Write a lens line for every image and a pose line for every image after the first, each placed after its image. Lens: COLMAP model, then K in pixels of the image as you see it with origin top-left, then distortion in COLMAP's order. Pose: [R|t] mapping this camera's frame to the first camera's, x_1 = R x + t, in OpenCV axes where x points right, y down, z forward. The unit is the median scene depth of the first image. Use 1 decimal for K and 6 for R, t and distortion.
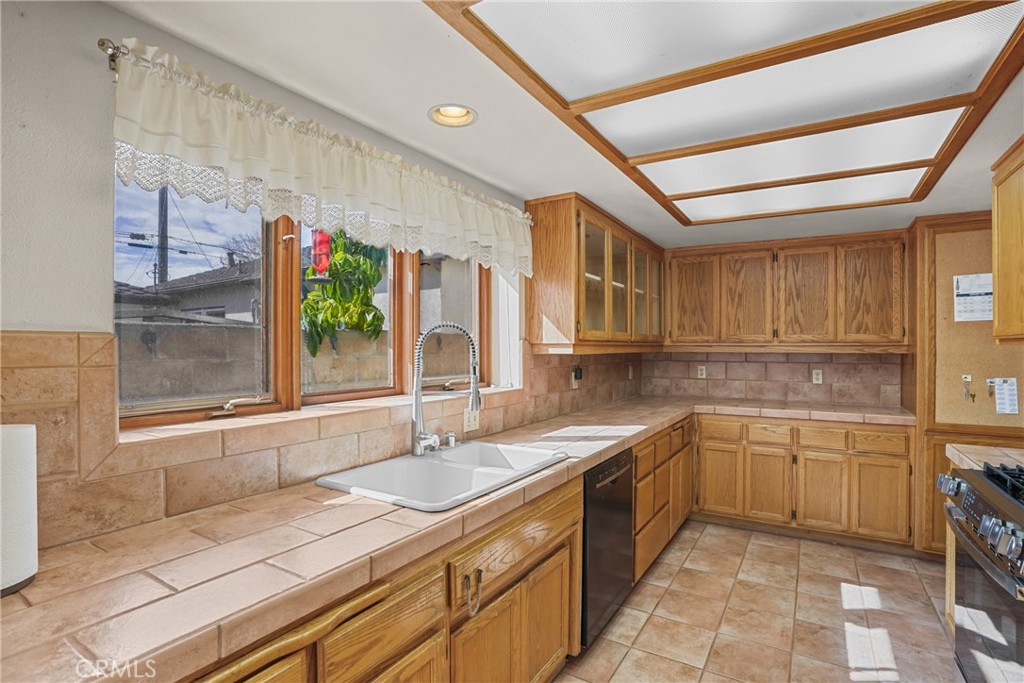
lens RADIAL K [[480.1, 0, 517.0], [0, 480.1, 347.3], [0, 0, 1]] dist [-0.014625, 0.002577]
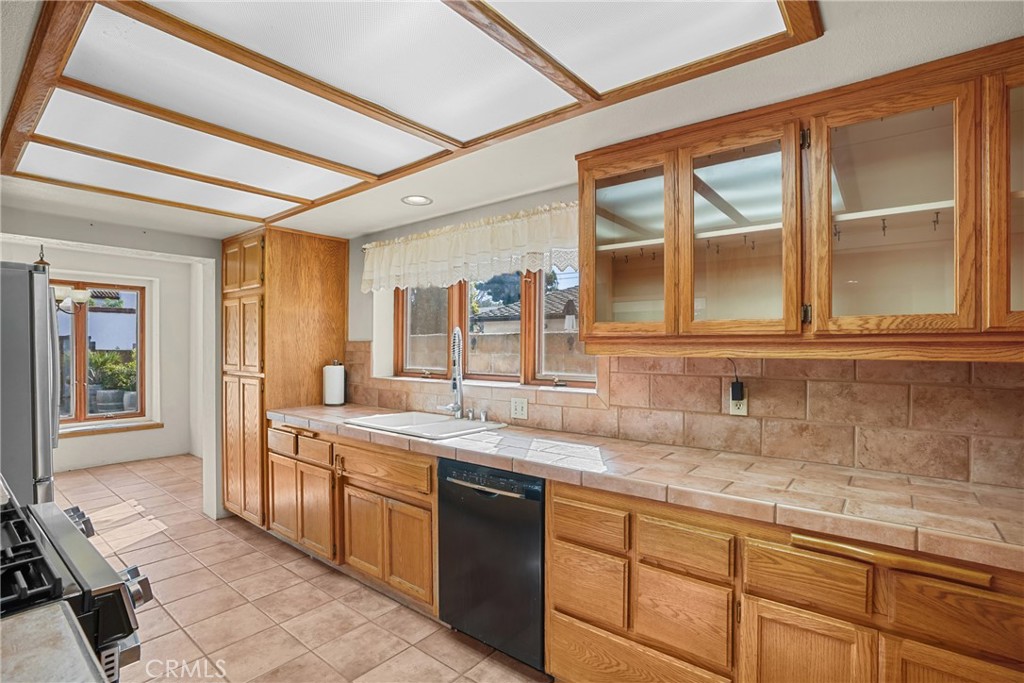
lens RADIAL K [[480.1, 0, 516.1], [0, 480.1, 346.1], [0, 0, 1]] dist [-0.014625, 0.002577]
pose [[-0.115488, -0.002470, -0.993306, 1.095028], [-0.002221, 0.999995, -0.002228, 0.001846], [0.993306, 0.001948, -0.115493, 1.165425]]
